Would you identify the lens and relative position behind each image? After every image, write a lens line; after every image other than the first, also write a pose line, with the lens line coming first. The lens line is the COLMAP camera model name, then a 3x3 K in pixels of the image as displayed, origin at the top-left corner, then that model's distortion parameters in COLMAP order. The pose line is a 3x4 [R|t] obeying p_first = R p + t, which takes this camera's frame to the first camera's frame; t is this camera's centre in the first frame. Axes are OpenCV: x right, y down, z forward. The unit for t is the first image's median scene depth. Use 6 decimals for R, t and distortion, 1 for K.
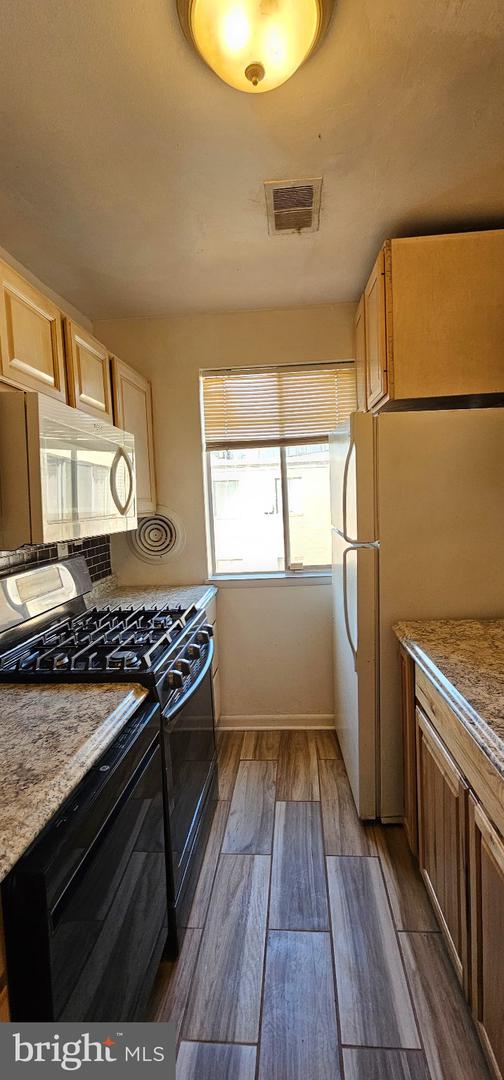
lens RADIAL K [[435.0, 0, 252.0], [0, 435.0, 540.0], [0, 0, 1]] dist [-0.001780, -0.000184]
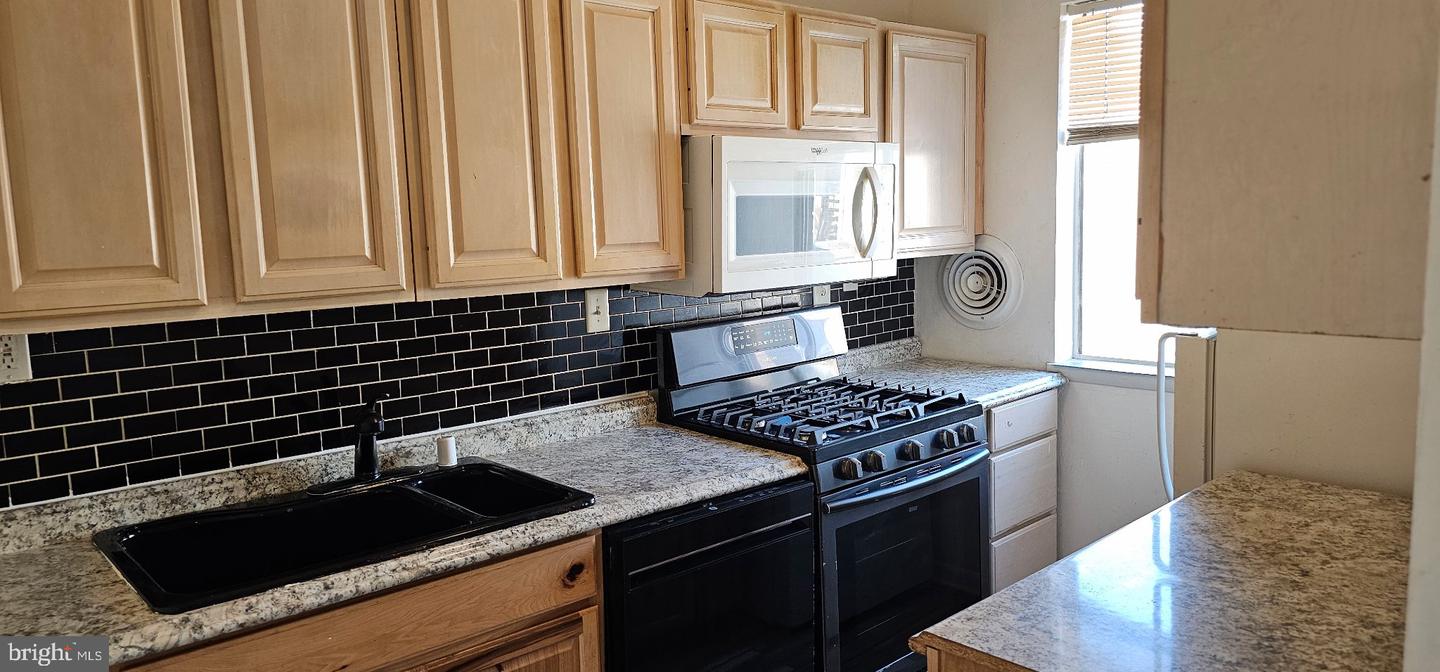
lens RADIAL K [[976.3, 0, 720.0], [0, 976.3, 336.0], [0, 0, 1]] dist [0.009873, 0.001406]
pose [[0.710755, 0.107873, -0.695119, 0.547263], [-0.055665, 0.993698, 0.097291, -0.055217], [0.701234, -0.030456, 0.712281, -0.288856]]
